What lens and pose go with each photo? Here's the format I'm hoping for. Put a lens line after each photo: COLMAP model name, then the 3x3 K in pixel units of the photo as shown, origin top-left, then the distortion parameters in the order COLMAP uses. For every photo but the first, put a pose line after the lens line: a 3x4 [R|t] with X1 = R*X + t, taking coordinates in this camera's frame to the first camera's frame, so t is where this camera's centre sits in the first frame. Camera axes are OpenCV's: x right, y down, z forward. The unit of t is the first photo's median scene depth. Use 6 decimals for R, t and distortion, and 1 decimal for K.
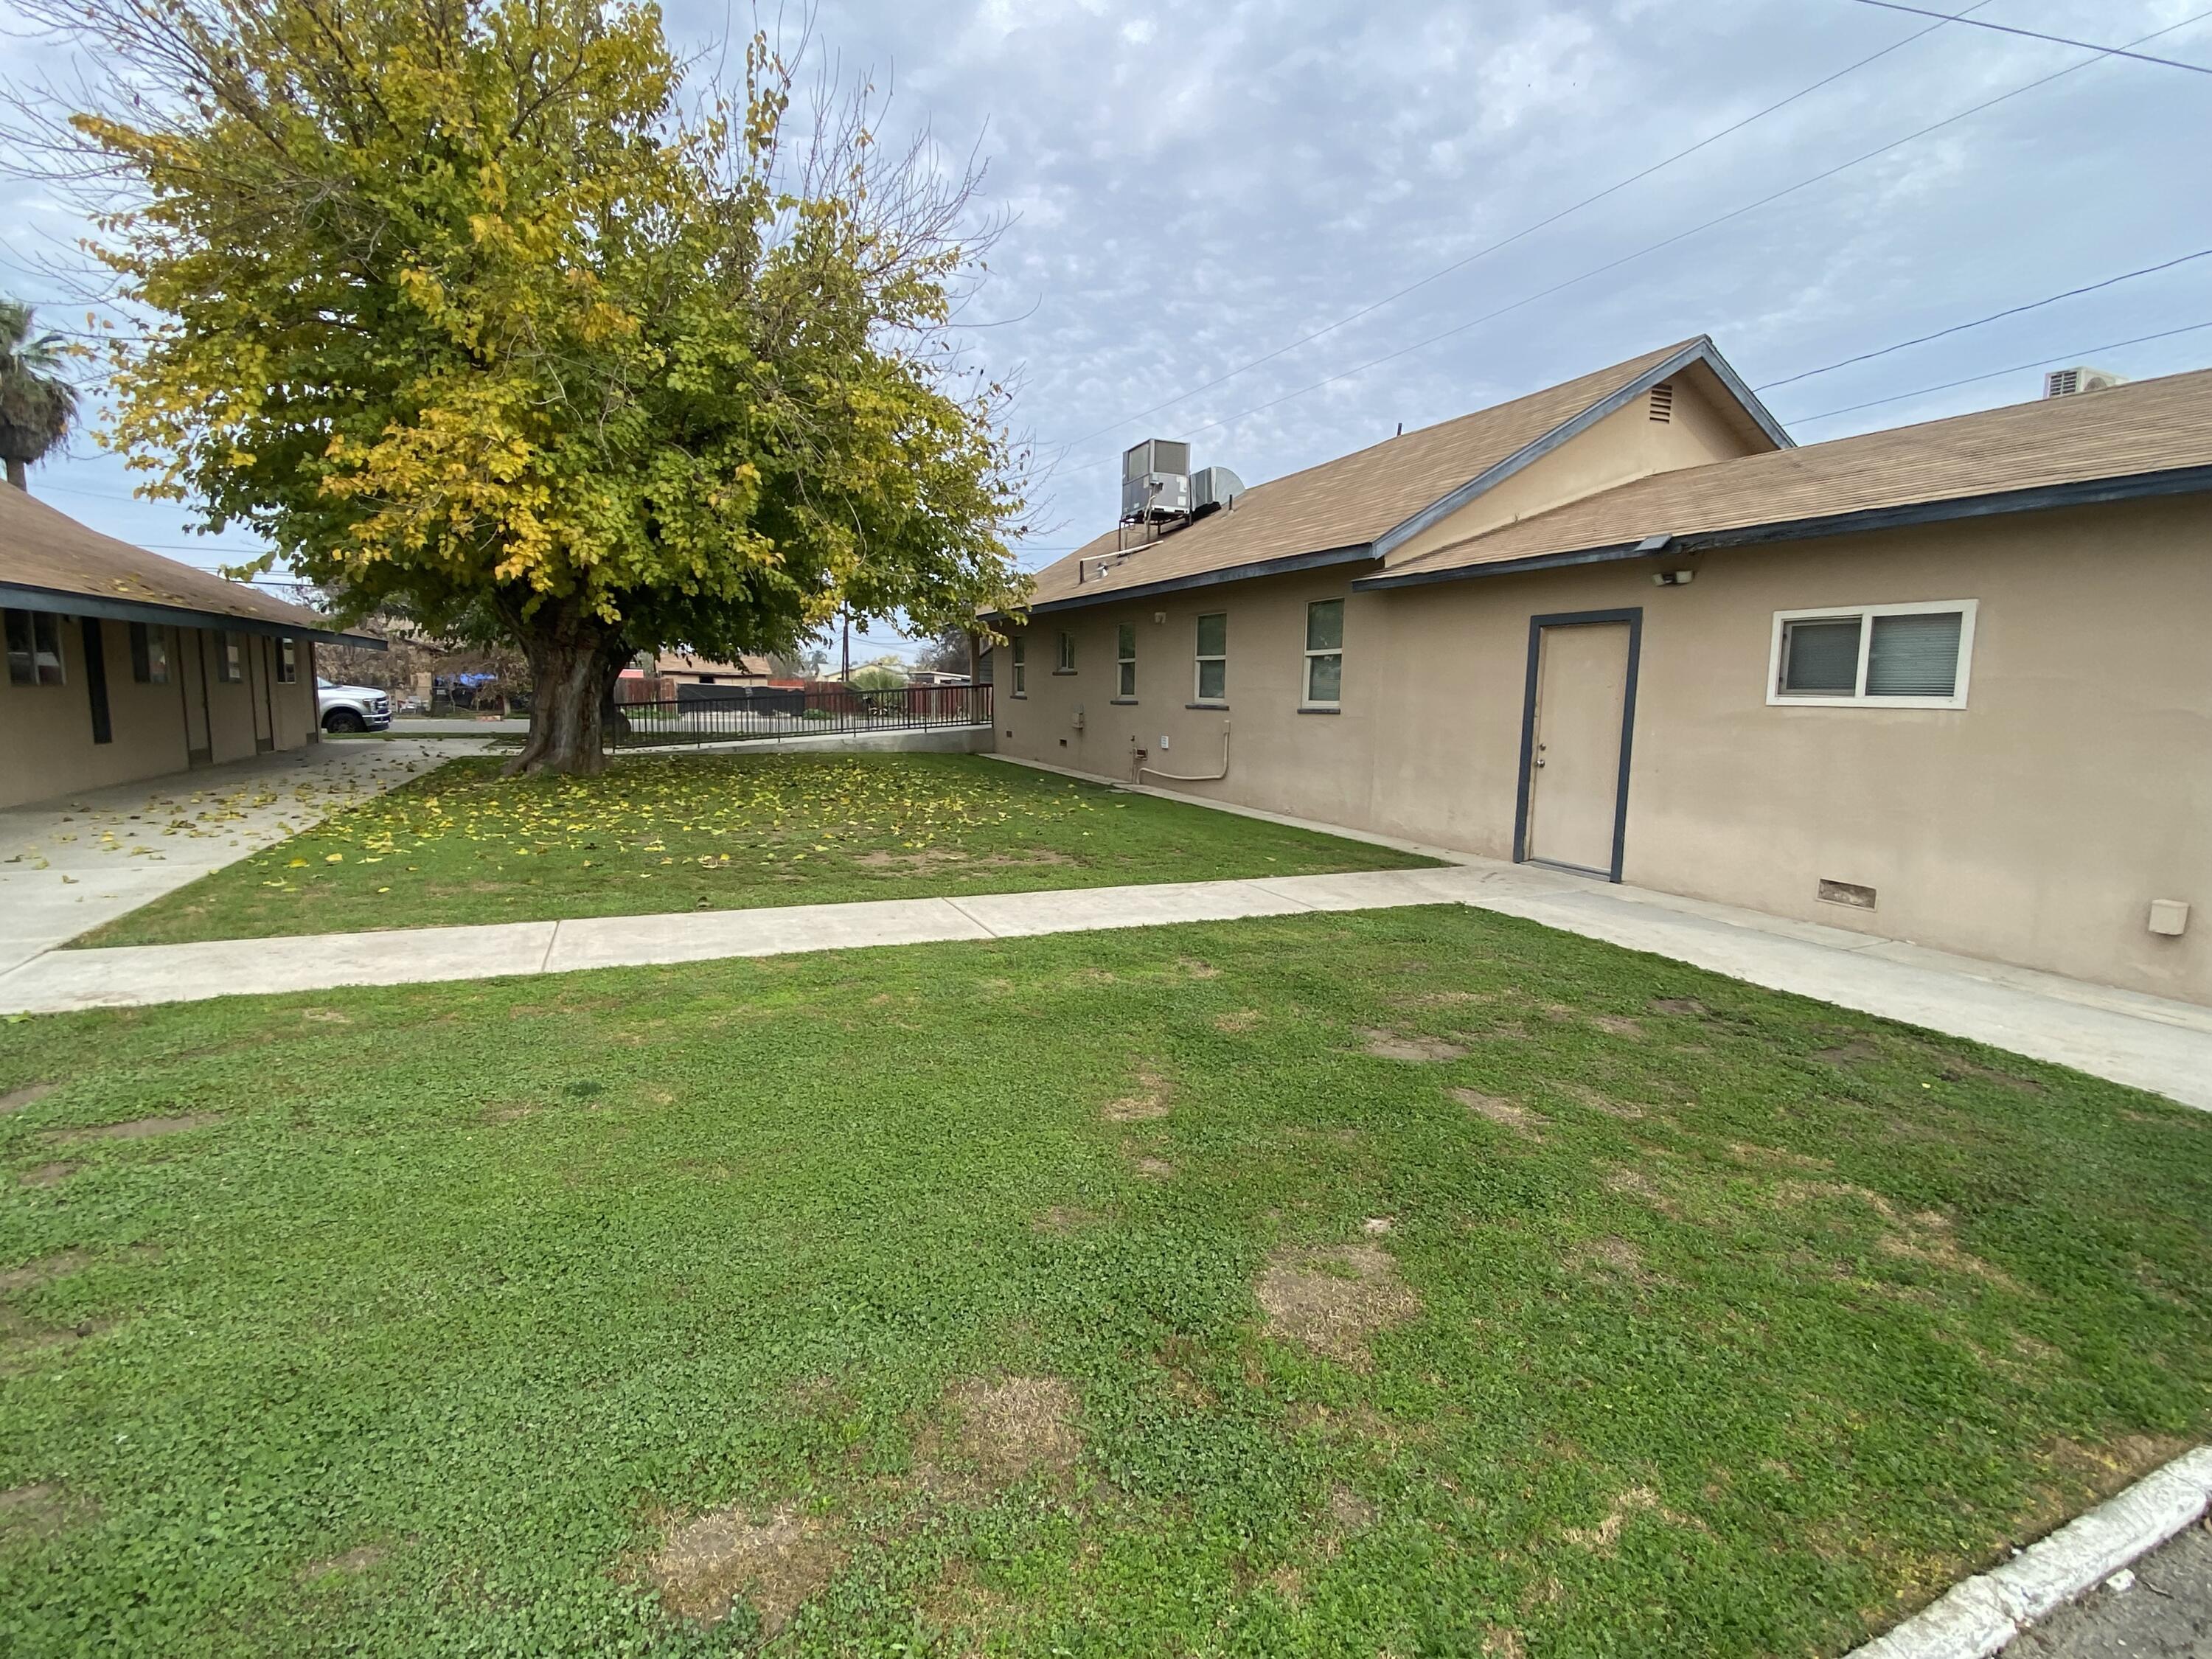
lens RADIAL K [[1045.1, 0, 1096.8], [0, 1045.1, 842.1], [0, 0, 1]] dist [-0.003140, -0.009258]
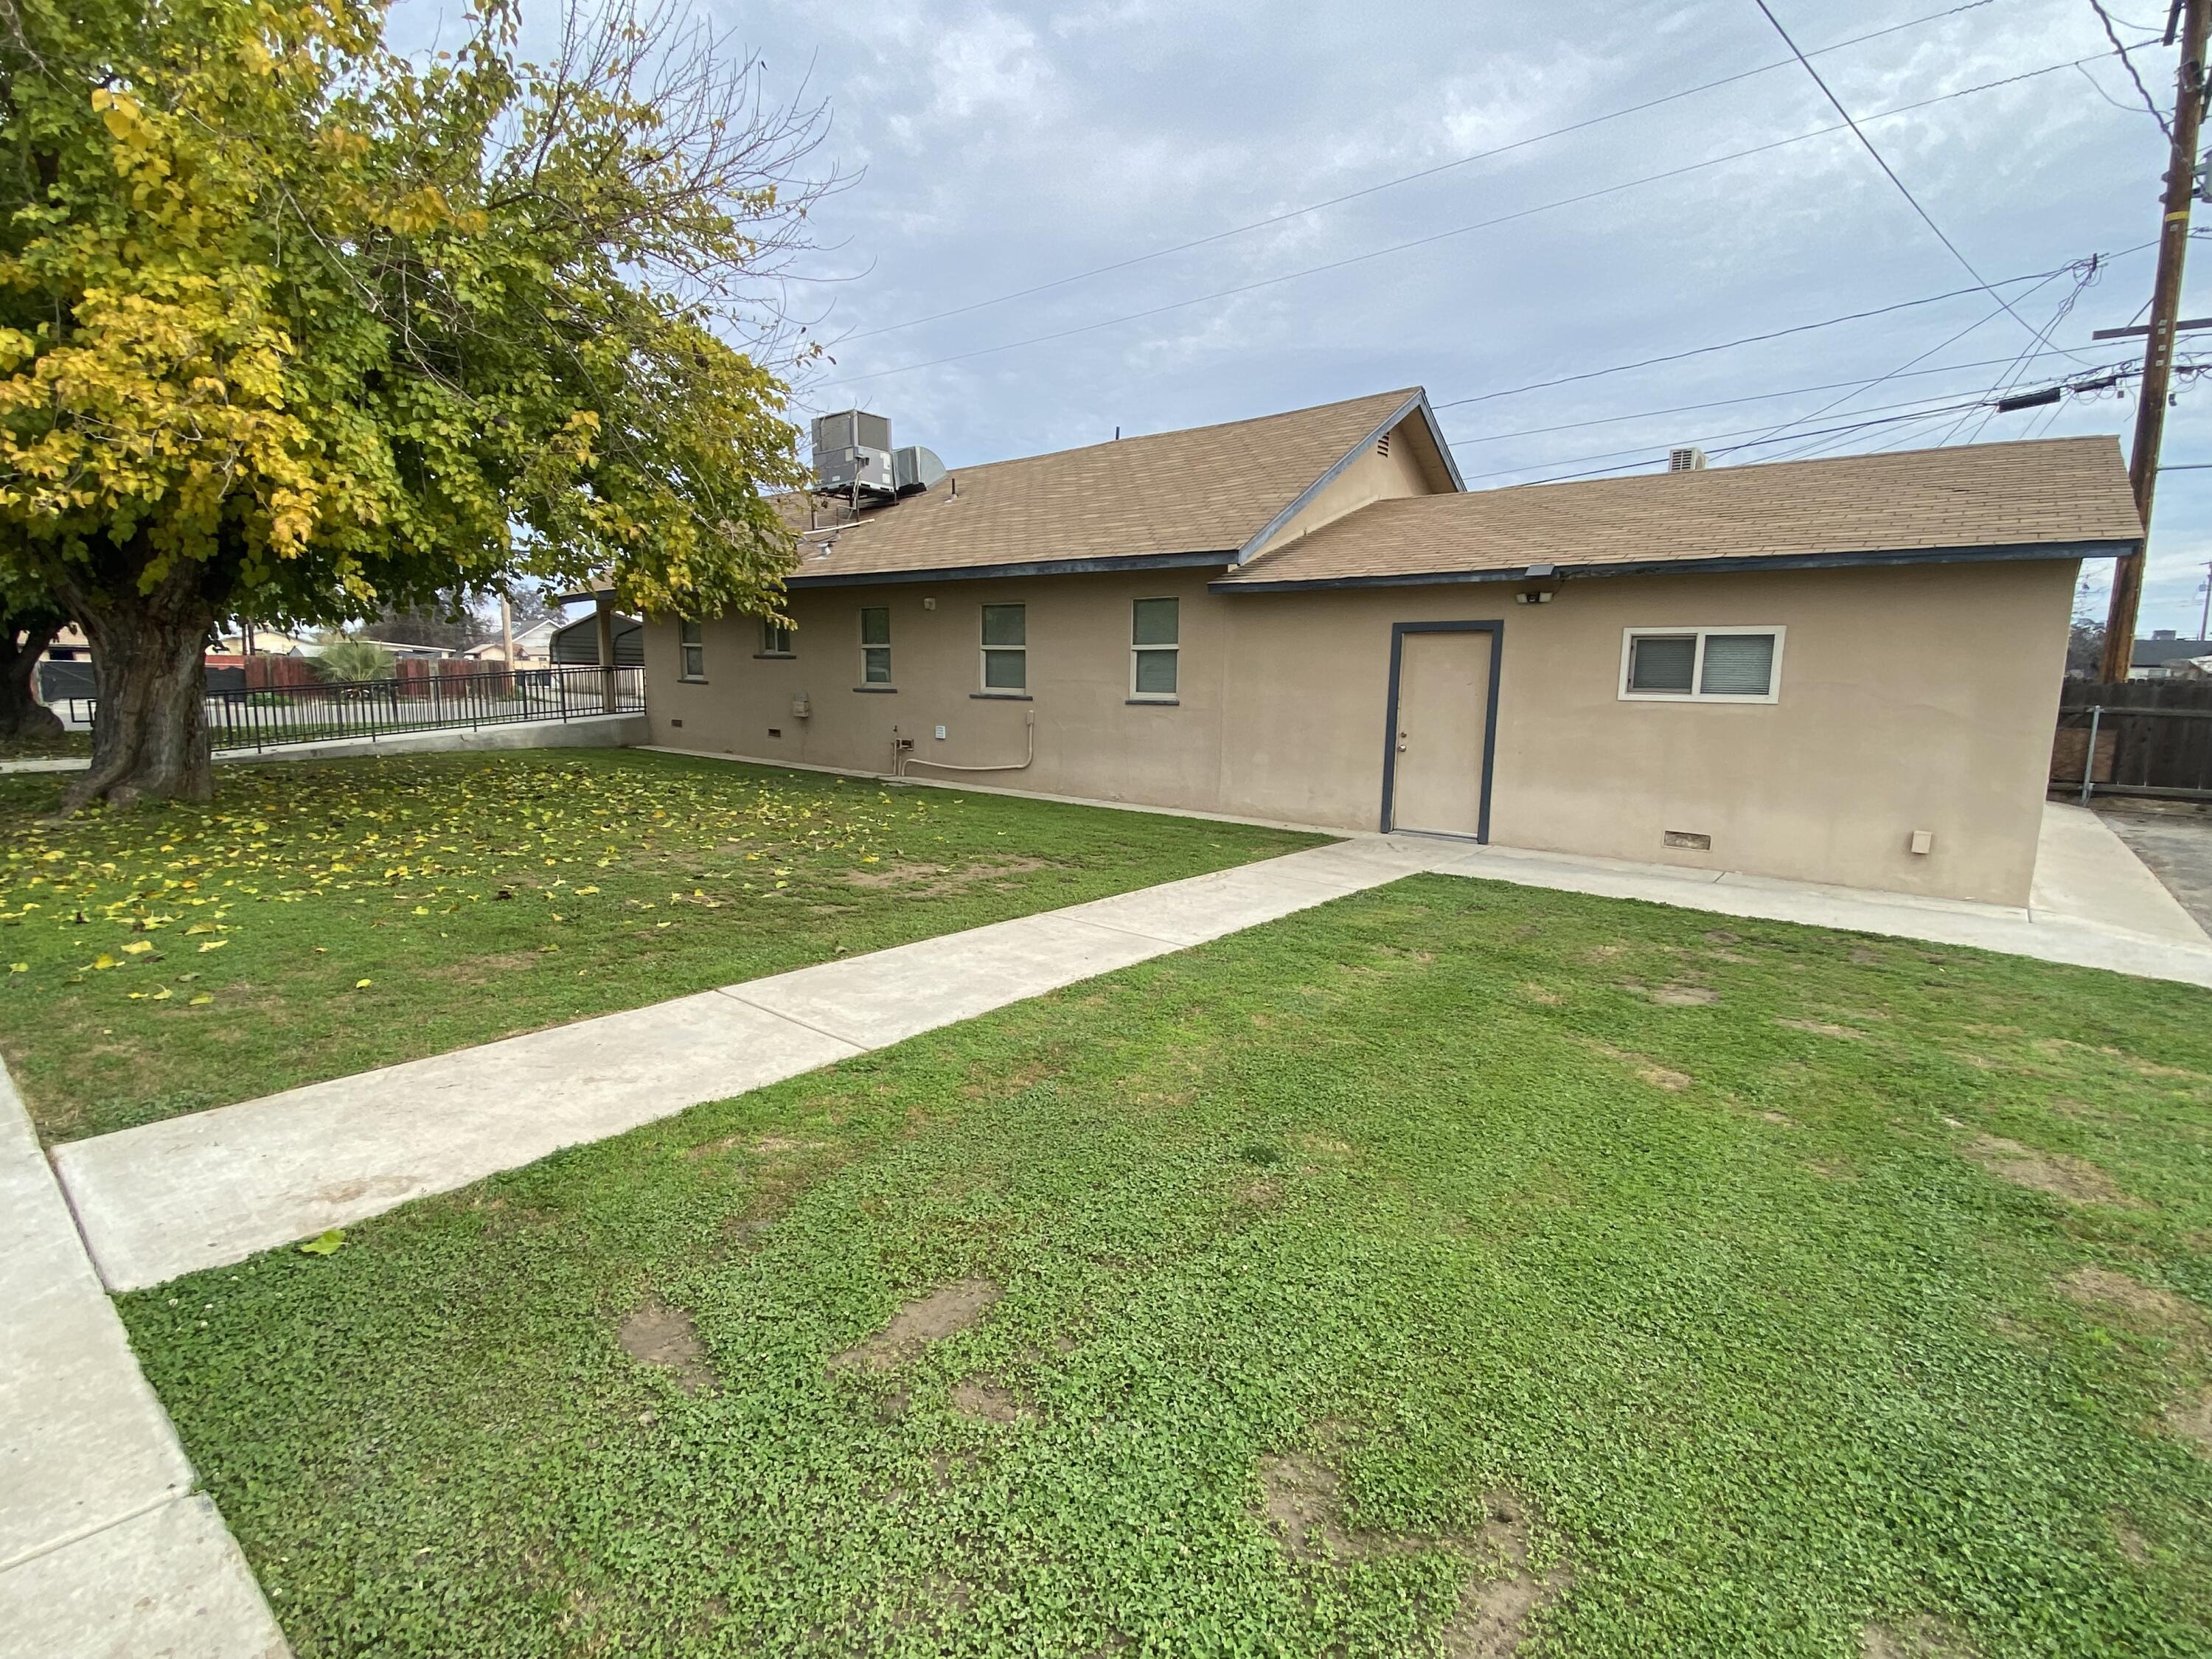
lens RADIAL K [[1045.1, 0, 1099.1], [0, 1045.1, 860.6], [0, 0, 1]] dist [-0.003140, -0.009258]
pose [[0.890784, -0.082213, 0.446928, -0.351567], [0.063927, 0.996389, 0.055872, -0.030310], [-0.449908, -0.021199, 0.892823, 0.079930]]
